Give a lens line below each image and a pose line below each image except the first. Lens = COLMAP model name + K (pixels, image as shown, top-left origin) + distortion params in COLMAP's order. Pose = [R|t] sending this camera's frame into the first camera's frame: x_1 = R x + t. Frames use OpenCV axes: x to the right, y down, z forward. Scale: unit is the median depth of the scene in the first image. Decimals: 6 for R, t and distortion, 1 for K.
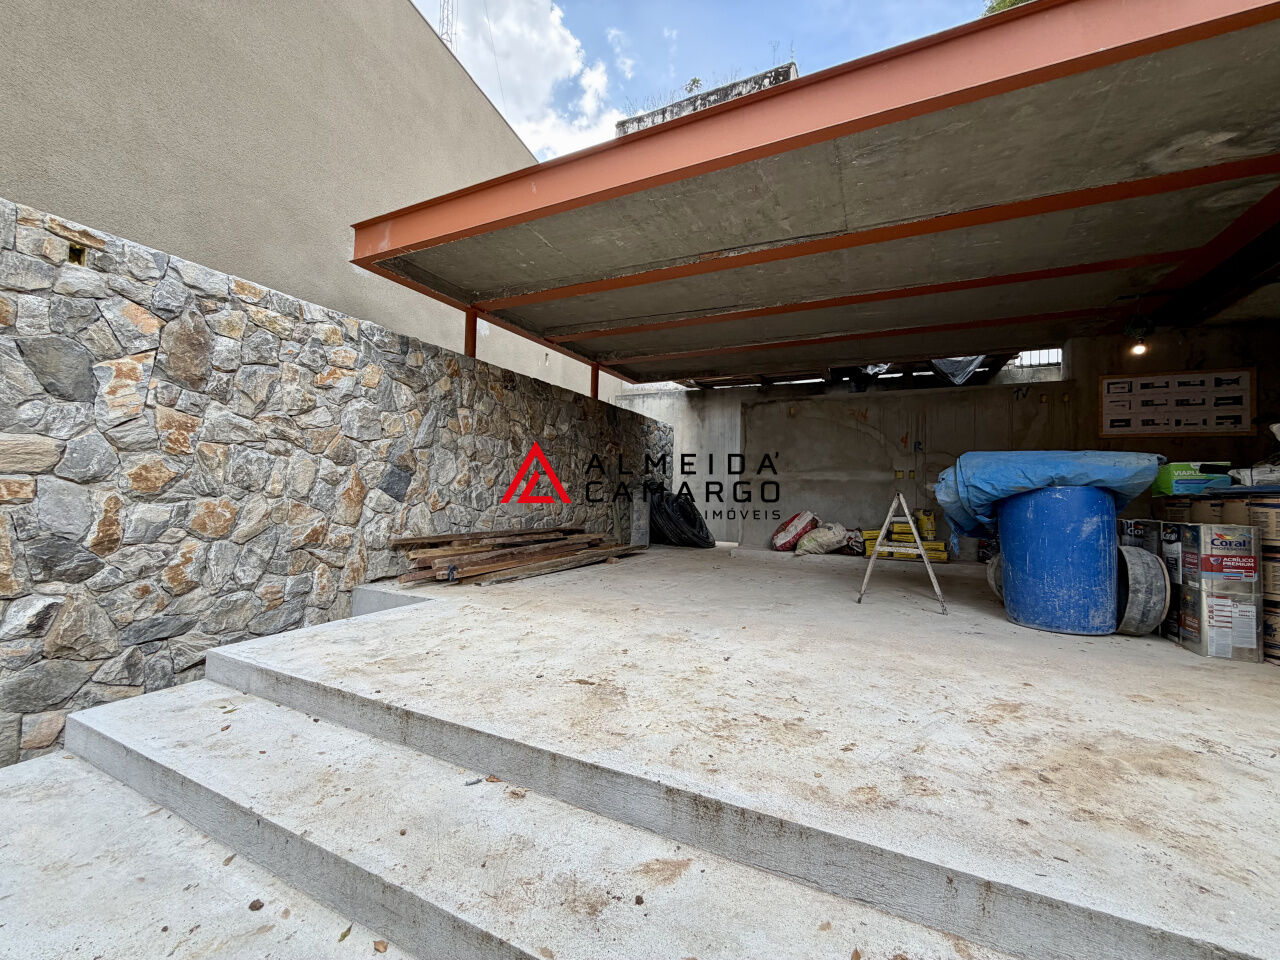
lens RADIAL K [[510.4, 0, 639.8], [0, 510.4, 479.9], [0, 0, 1]] dist [0.002136, 0.000136]
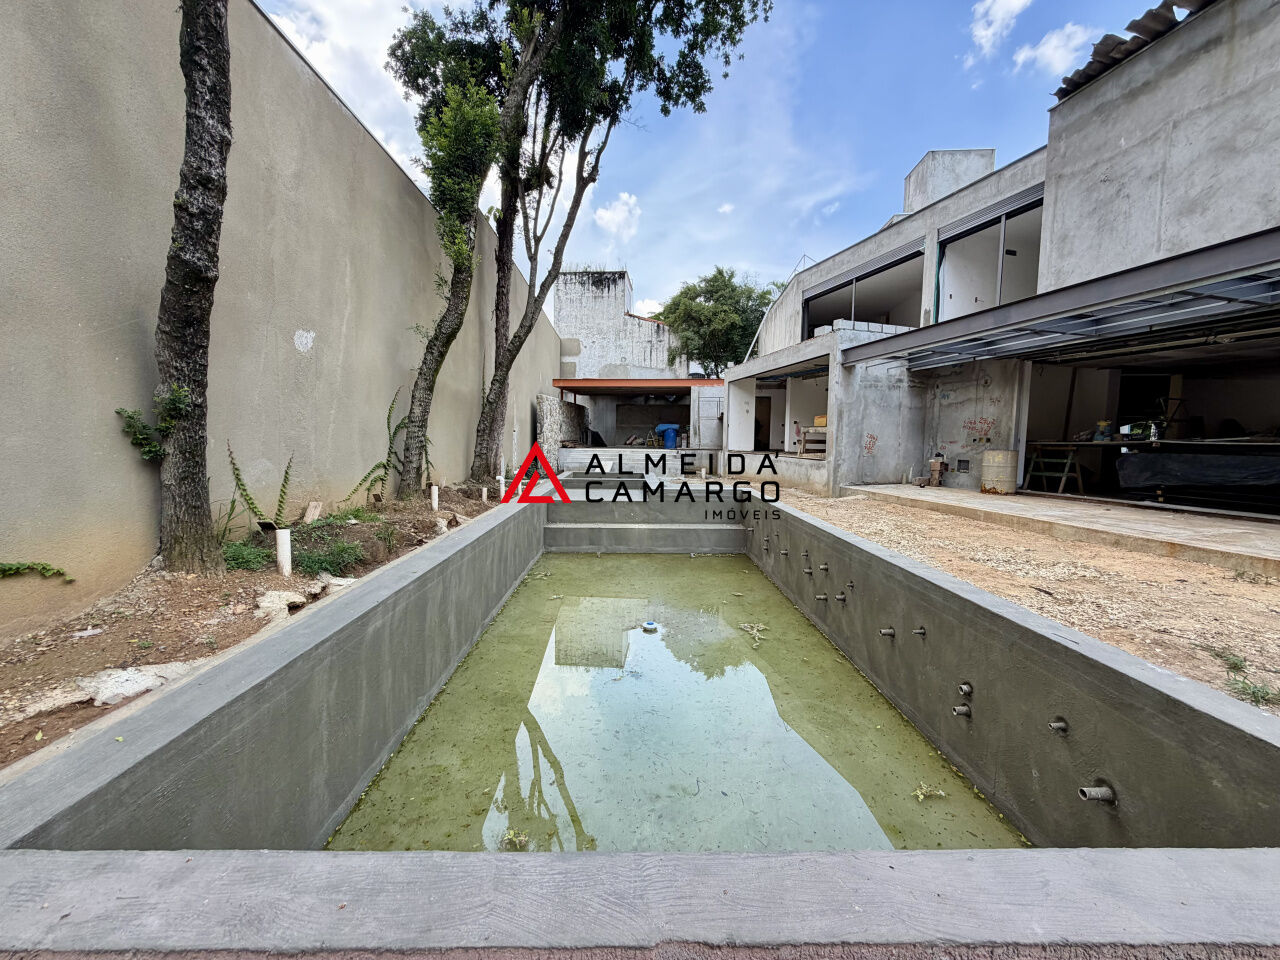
lens RADIAL K [[510.4, 0, 637.6], [0, 510.4, 479.0], [0, 0, 1]] dist [0.002136, 0.000136]
pose [[0.938013, -0.040935, 0.344174, -1.036193], [-0.000025, 0.992993, 0.118170, -0.067941], [-0.346600, -0.110853, 0.931440, -2.776070]]
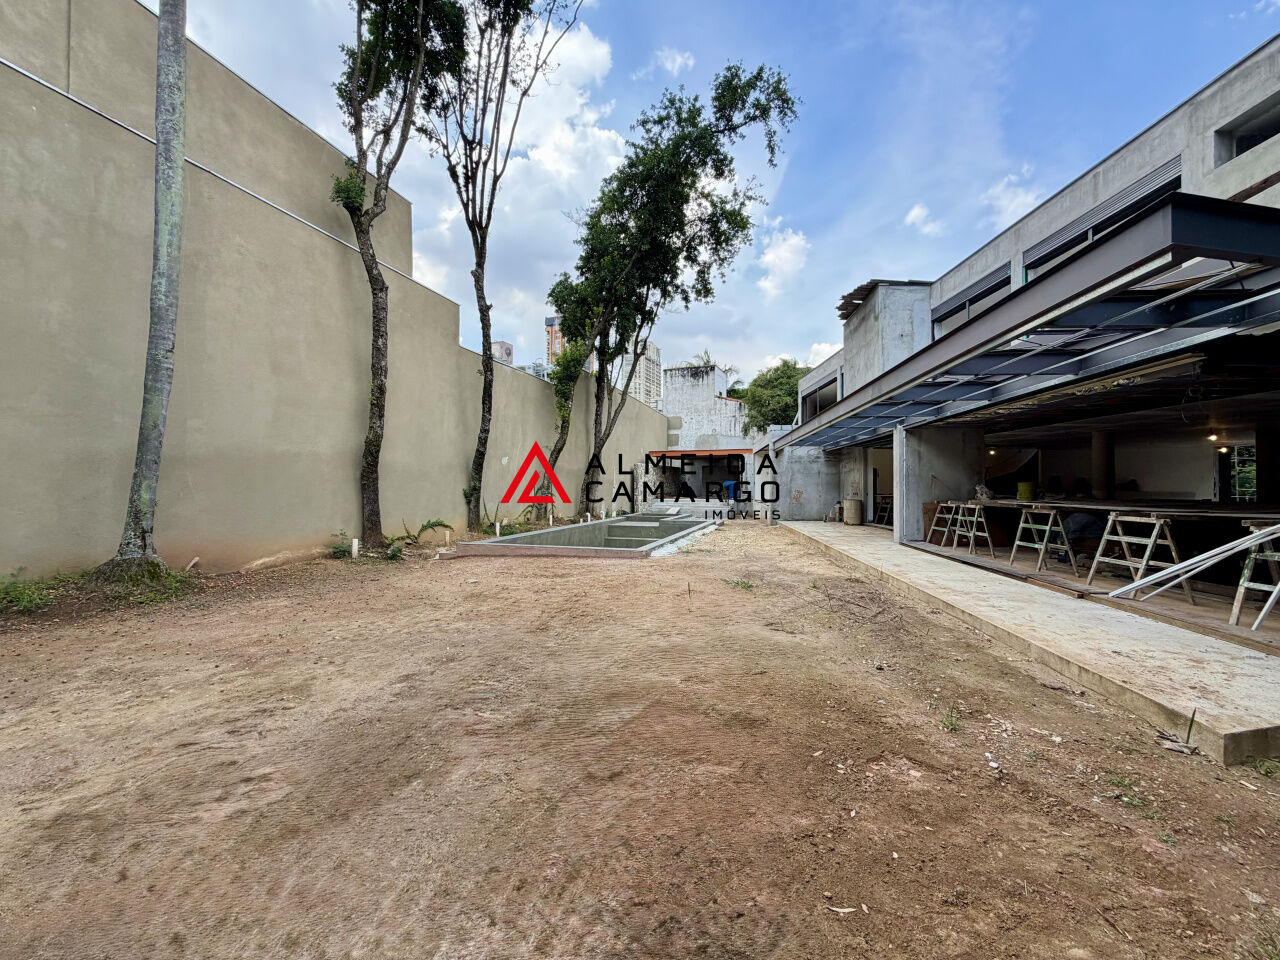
lens RADIAL K [[510.4, 0, 638.7], [0, 510.4, 478.8], [0, 0, 1]] dist [0.002136, 0.000136]
pose [[0.998605, -0.018717, 0.049367, -0.715488], [0.017864, 0.999684, 0.017668, -0.149564], [-0.049682, -0.016761, 0.998624, -4.347749]]
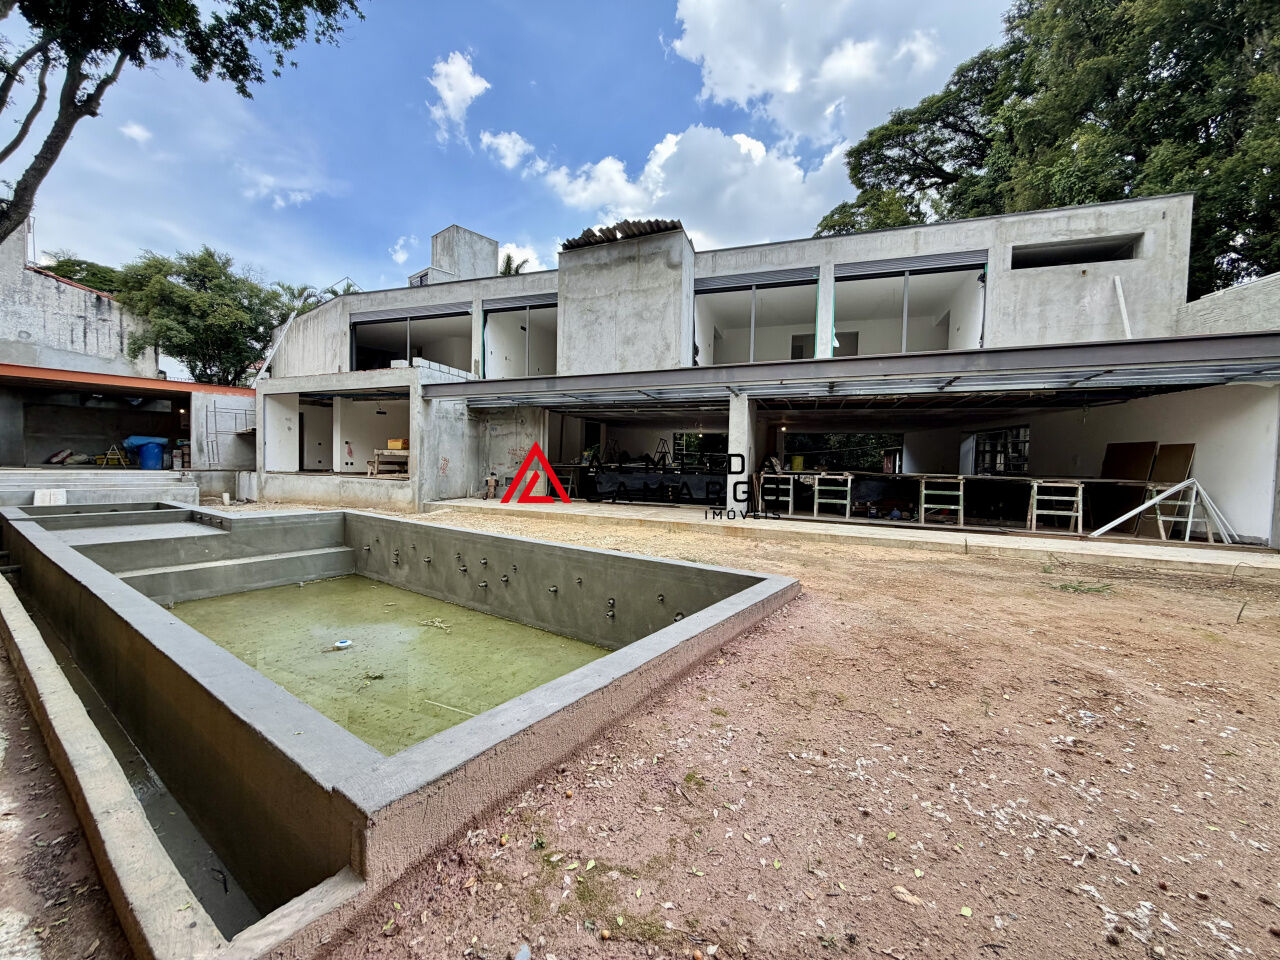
lens RADIAL K [[510.4, 0, 633.5], [0, 510.4, 479.0], [0, 0, 1]] dist [0.002136, 0.000136]
pose [[0.281772, -0.047868, 0.958286, -1.479184], [-0.045519, 0.996963, 0.063184, -0.093584], [-0.958401, -0.061424, 0.278738, -2.727644]]
